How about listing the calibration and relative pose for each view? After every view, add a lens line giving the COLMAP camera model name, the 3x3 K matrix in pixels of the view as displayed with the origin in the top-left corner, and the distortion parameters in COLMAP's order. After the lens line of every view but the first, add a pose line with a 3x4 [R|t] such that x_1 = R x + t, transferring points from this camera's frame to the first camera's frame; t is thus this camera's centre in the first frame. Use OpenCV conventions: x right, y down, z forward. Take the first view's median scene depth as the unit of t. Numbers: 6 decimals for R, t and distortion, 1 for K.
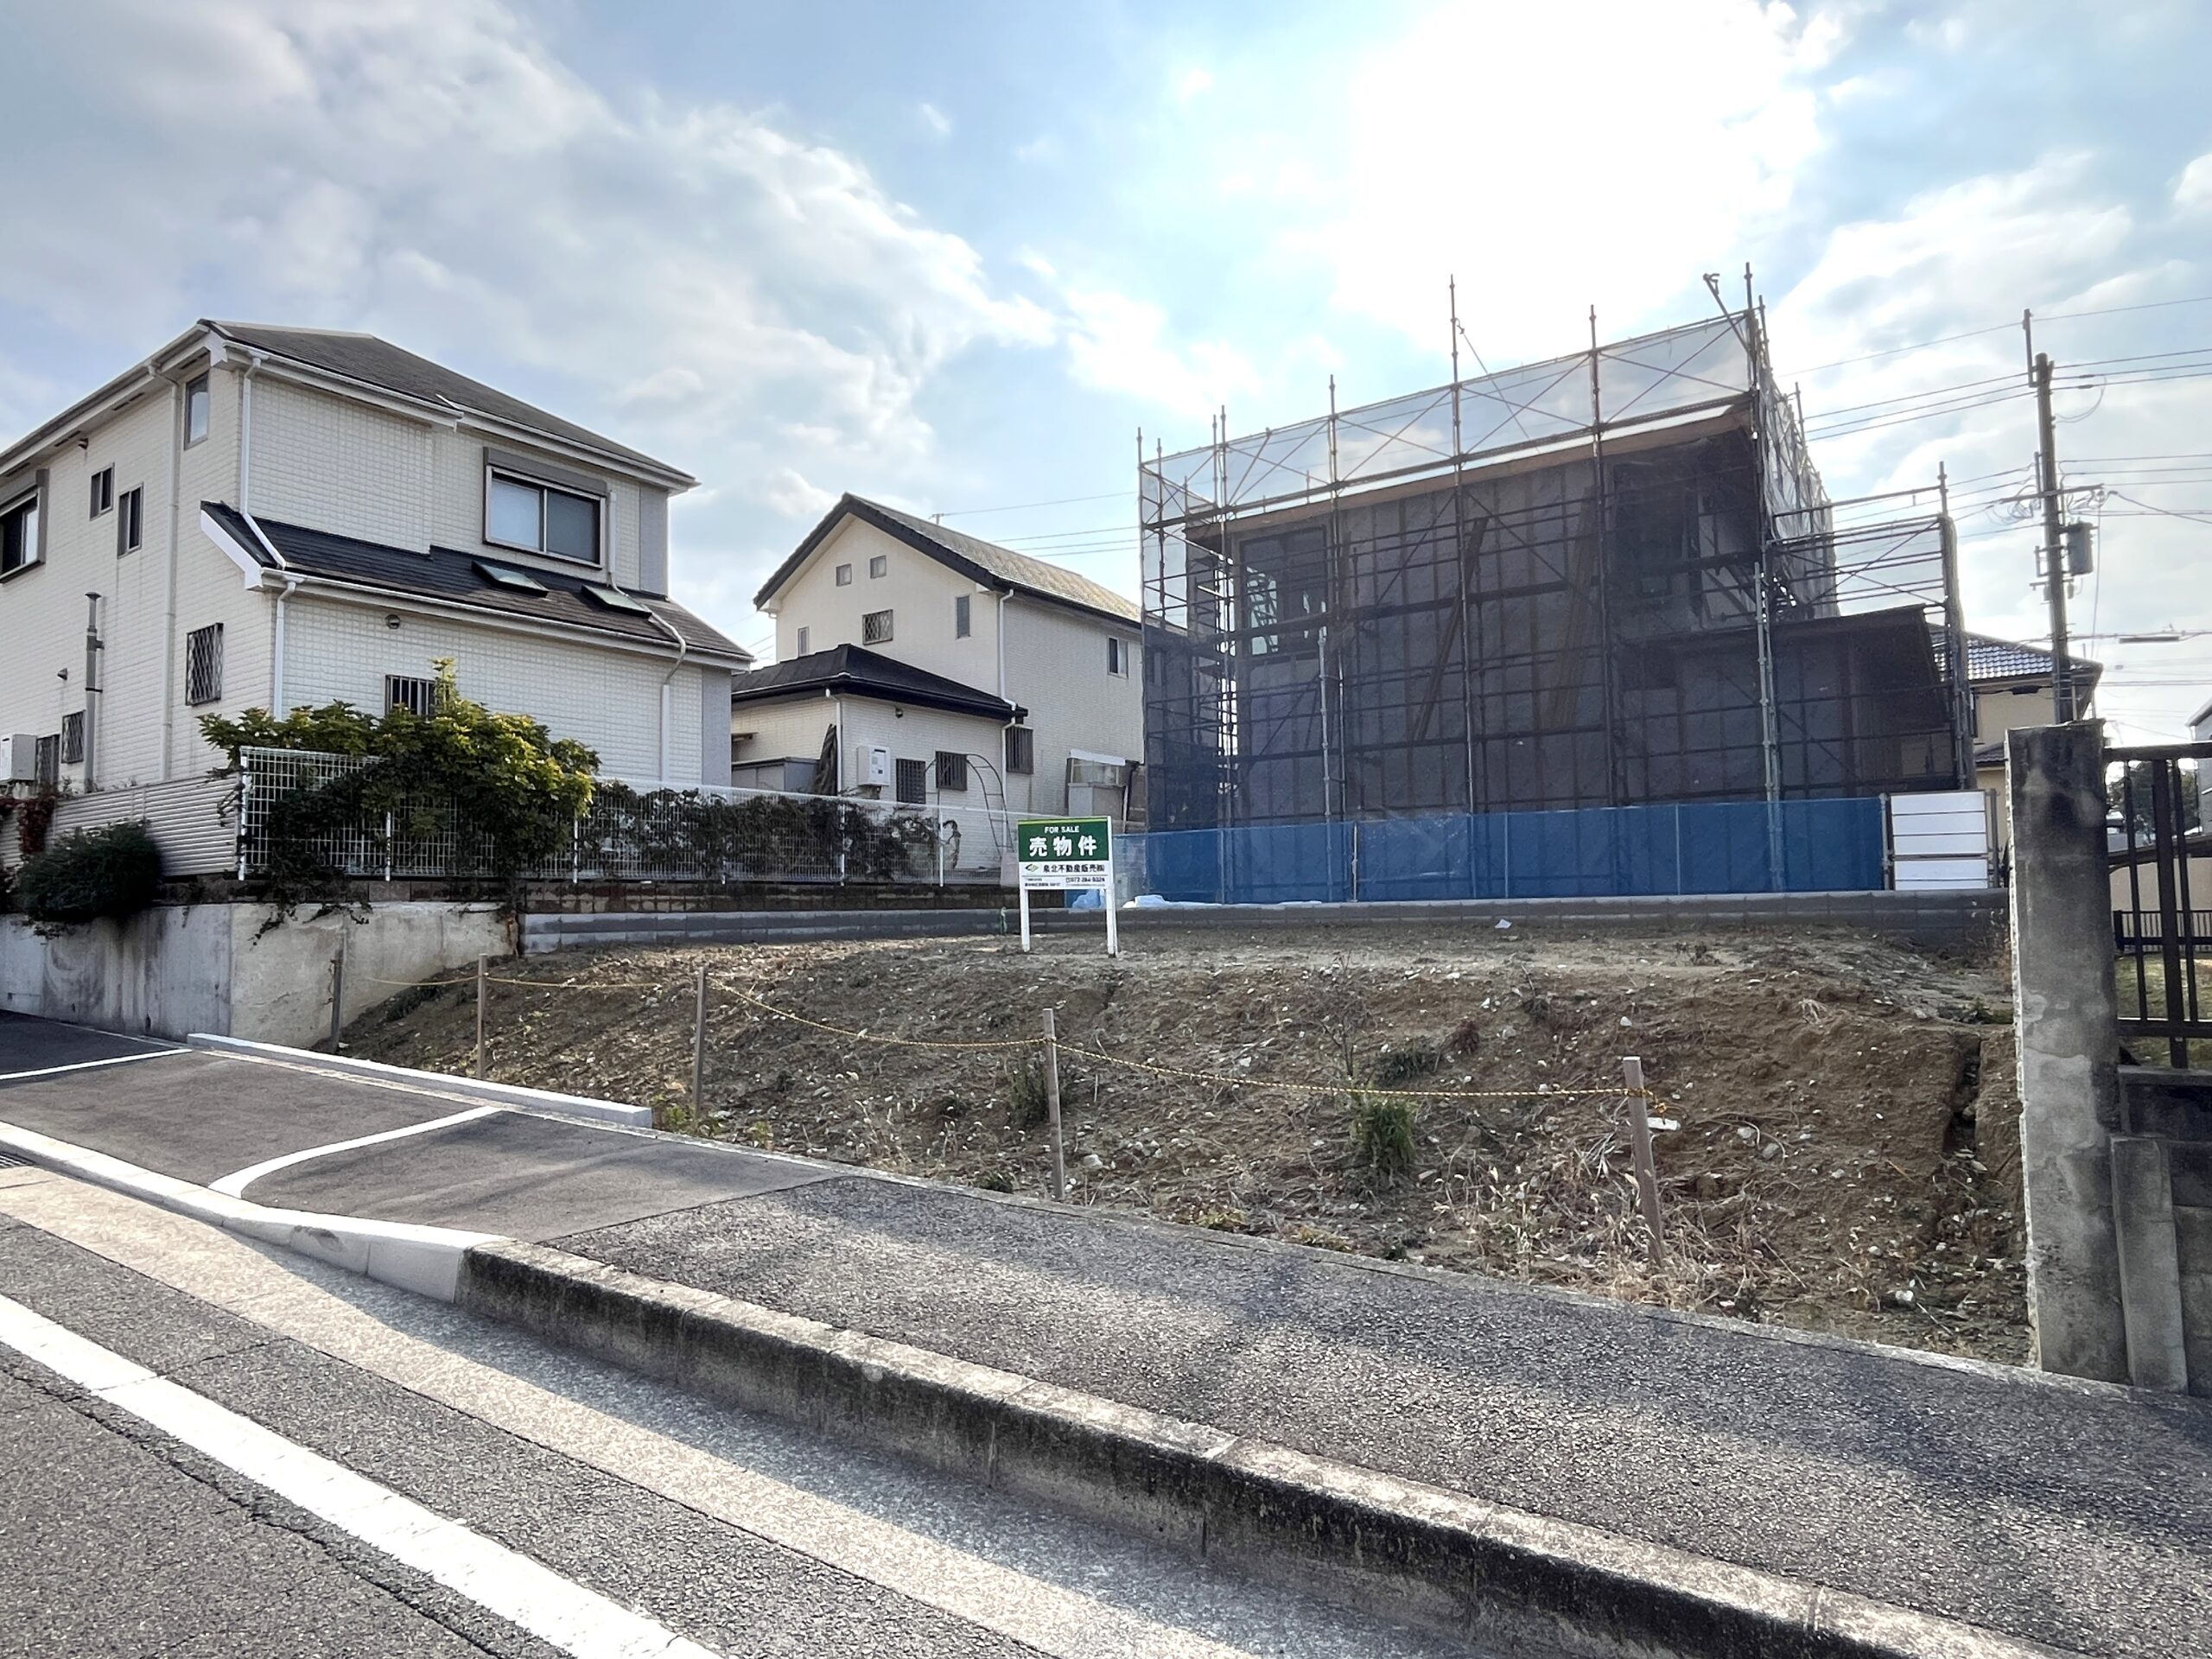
lens RADIAL K [[1285.8, 0, 1106.4], [0, 1285.8, 826.4], [0, 0, 1]] dist [-0.003399, 0.000797]
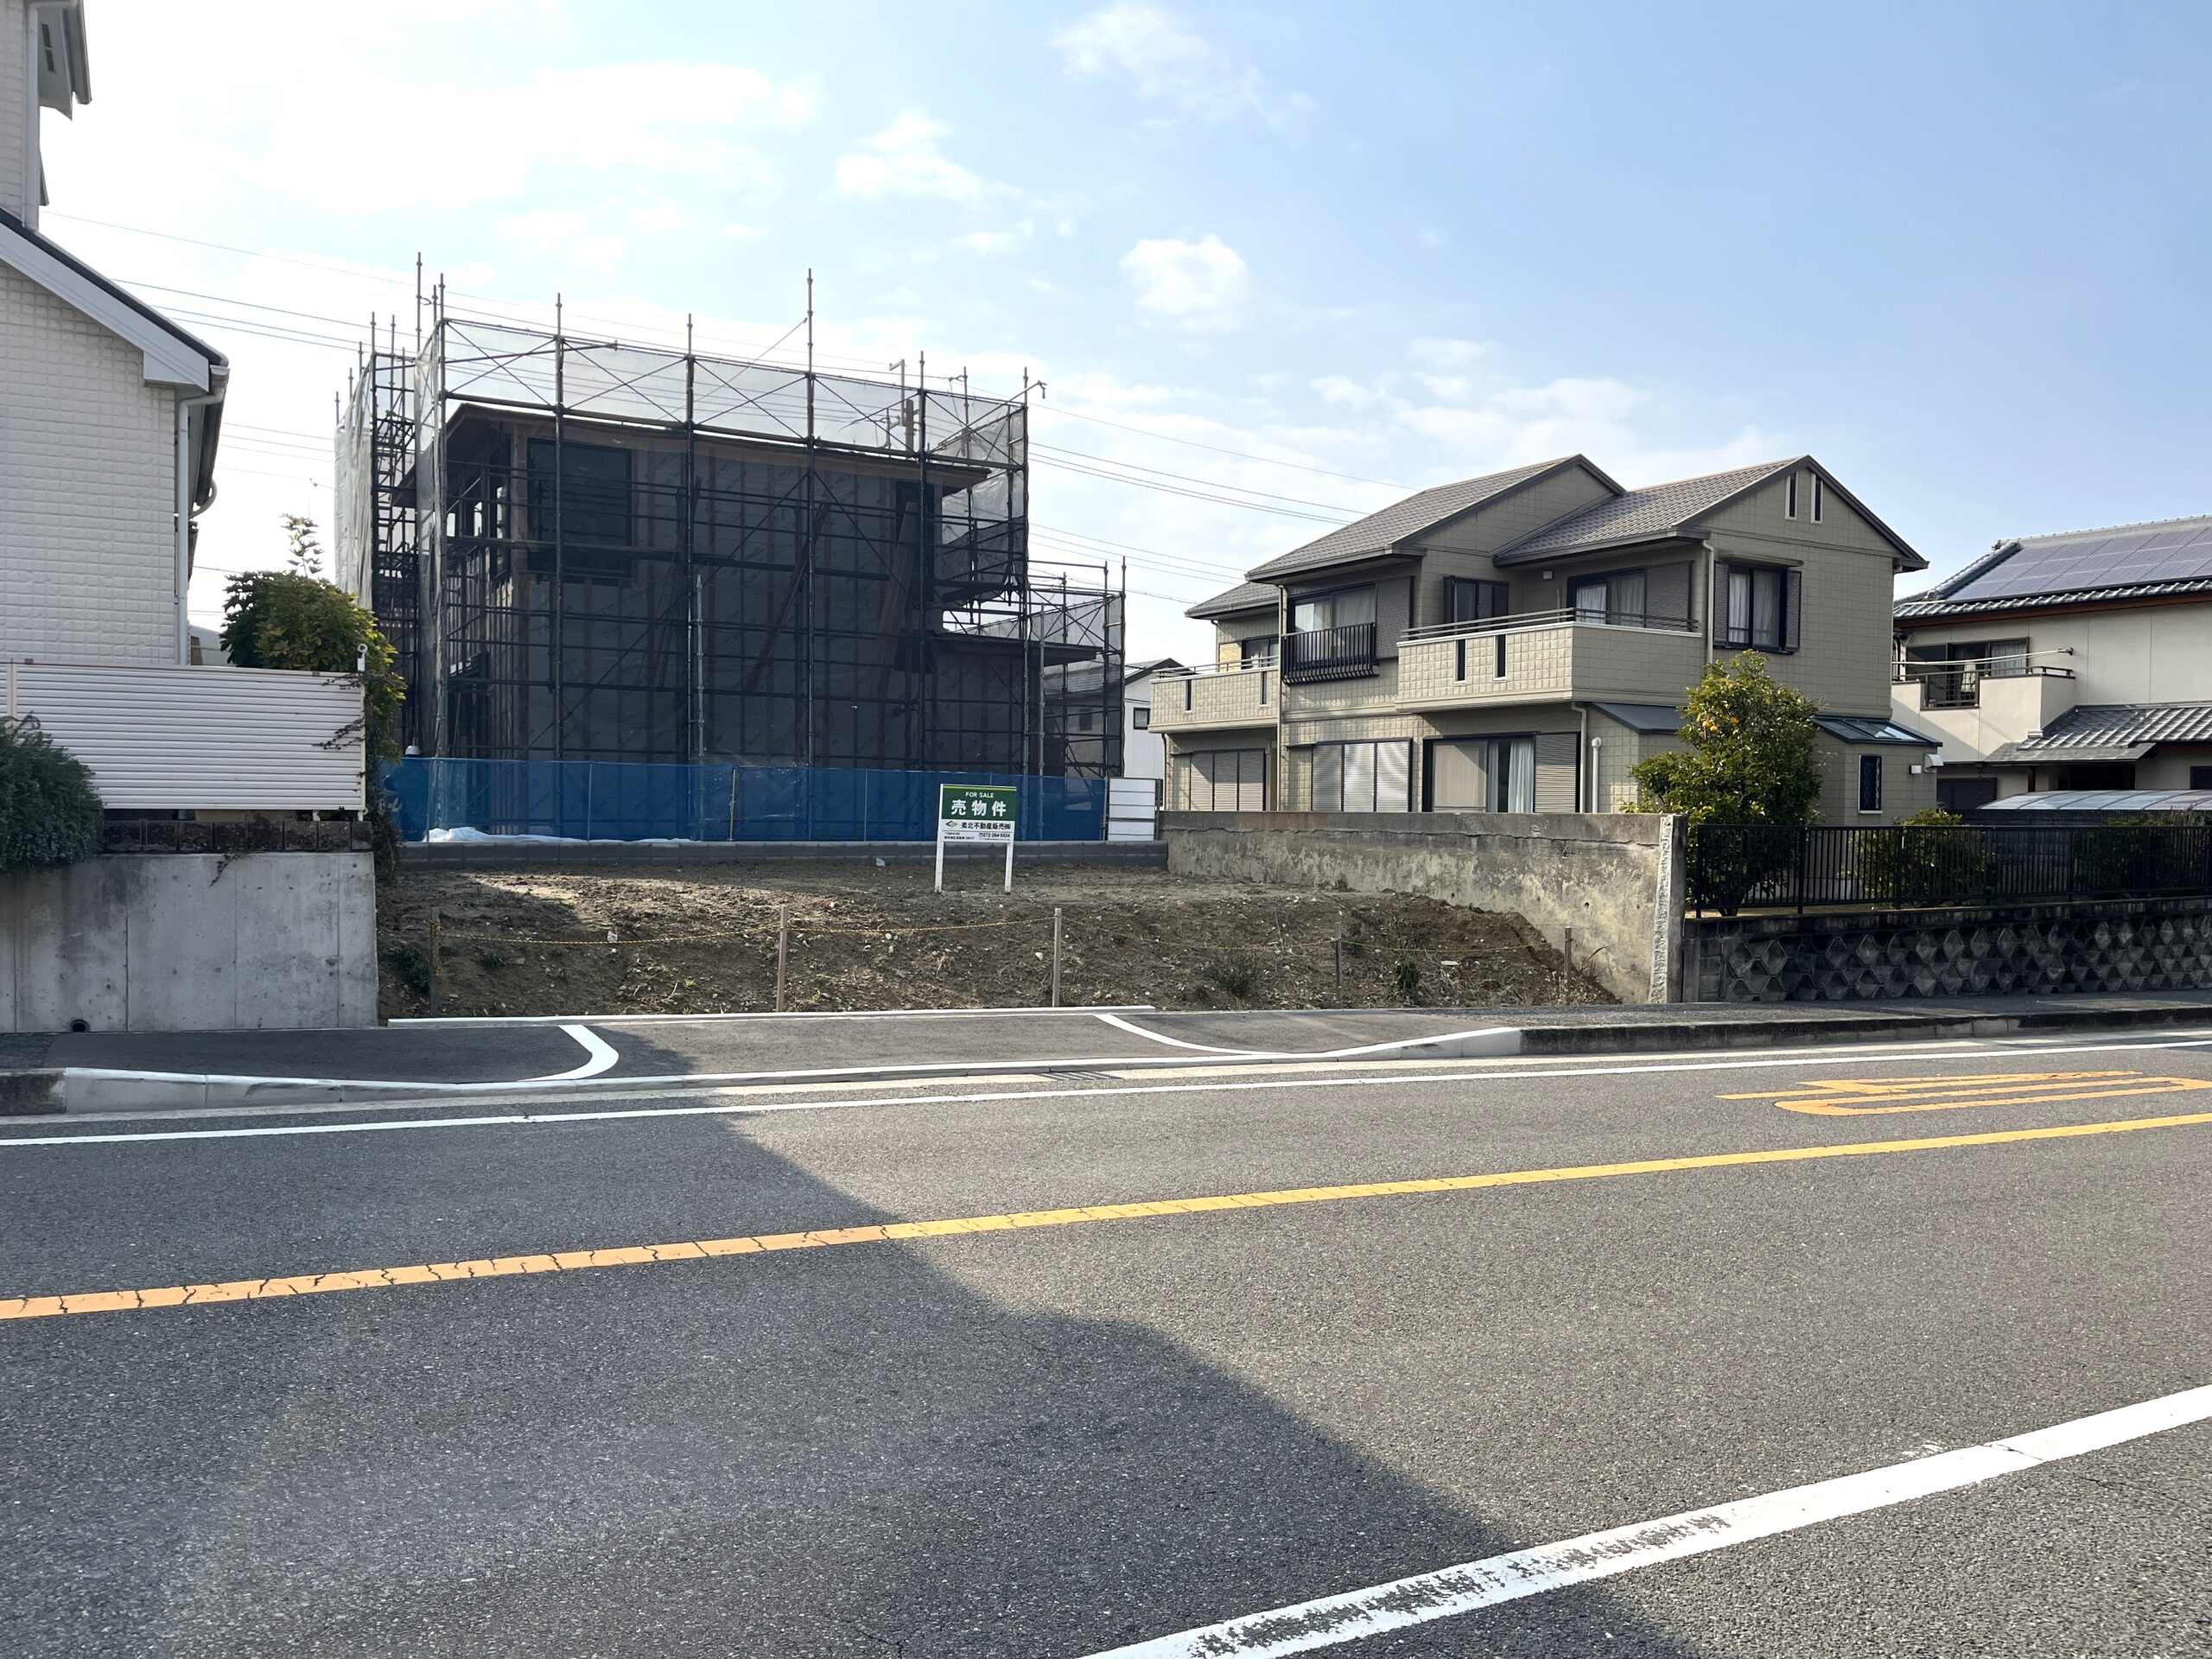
lens RADIAL K [[1670.9, 0, 1116.1], [0, 1670.9, 839.8], [0, 0, 1]] dist [0.059202, -0.075859]
pose [[0.435174, 0.007659, 0.900314, -1.216231], [-0.077293, 0.996590, 0.028882, -0.009301], [-0.897023, -0.082157, 0.434282, 0.141613]]
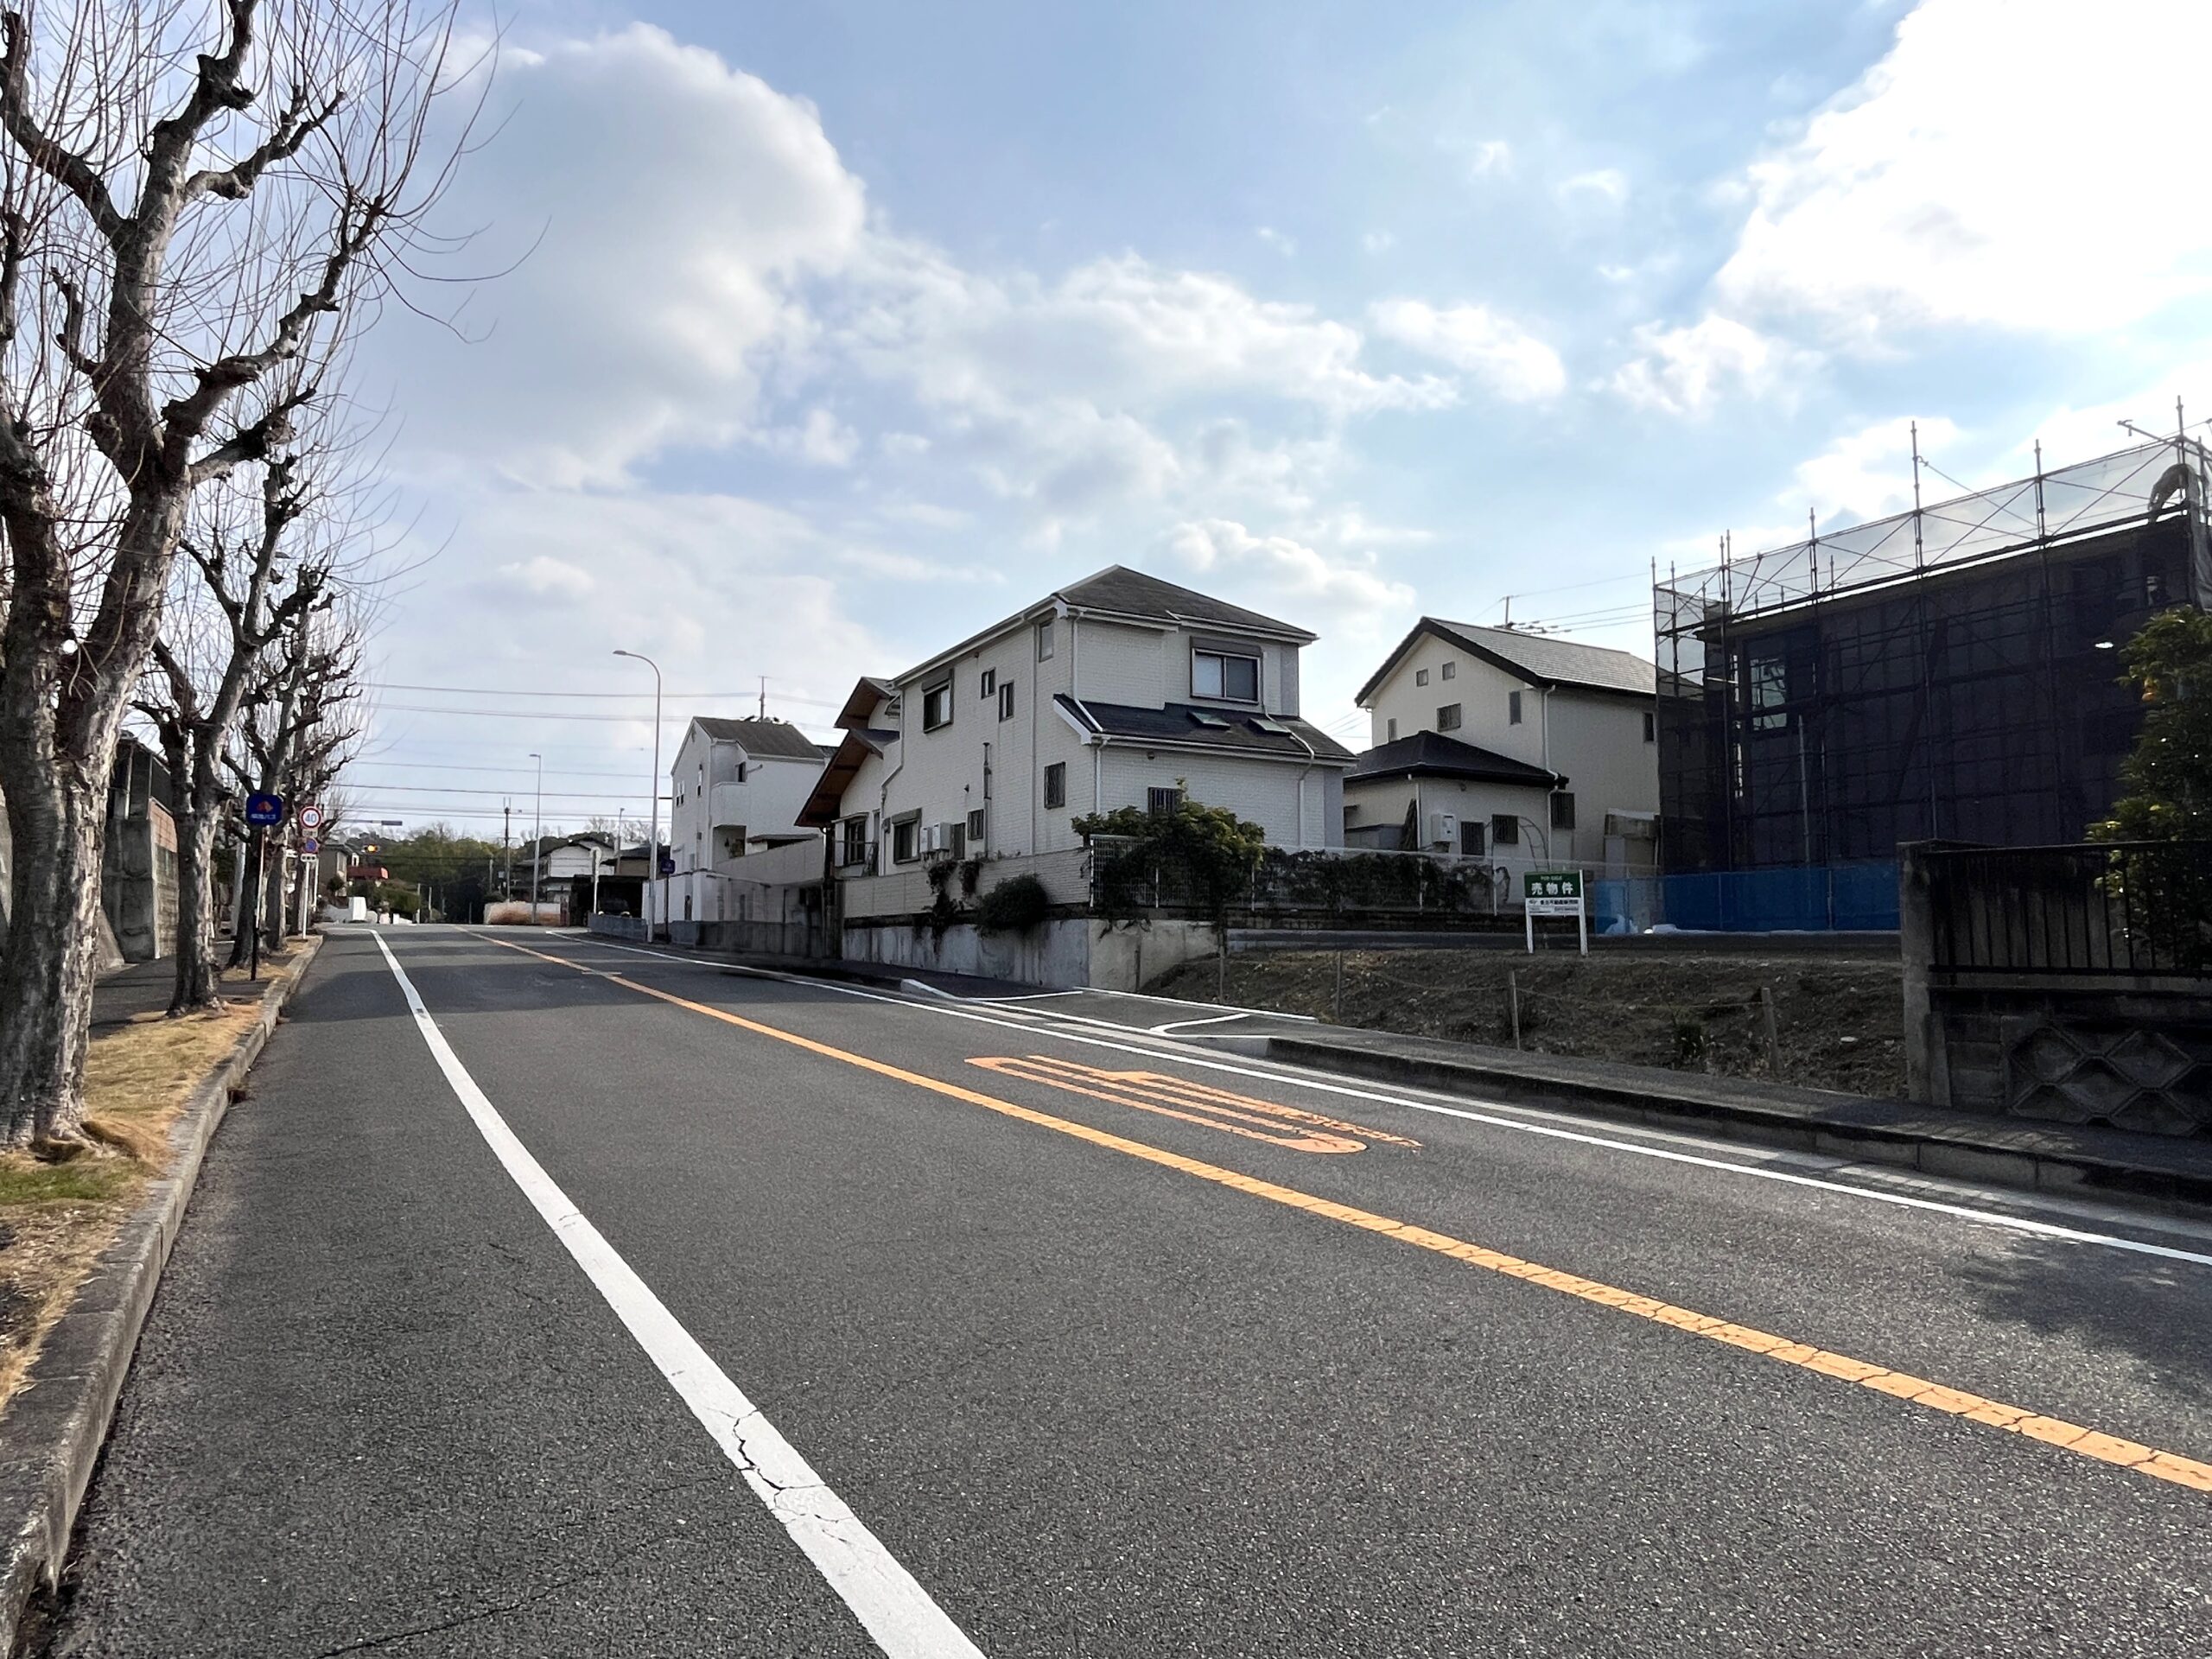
lens RADIAL K [[1285.8, 0, 1106.4], [0, 1285.8, 838.7], [0, 0, 1]] dist [-0.003399, 0.000797]
pose [[0.898685, -0.016262, -0.438293, 0.144021], [0.008339, 0.999765, -0.019996, -0.016785], [0.438515, 0.014316, 0.898610, -0.586248]]
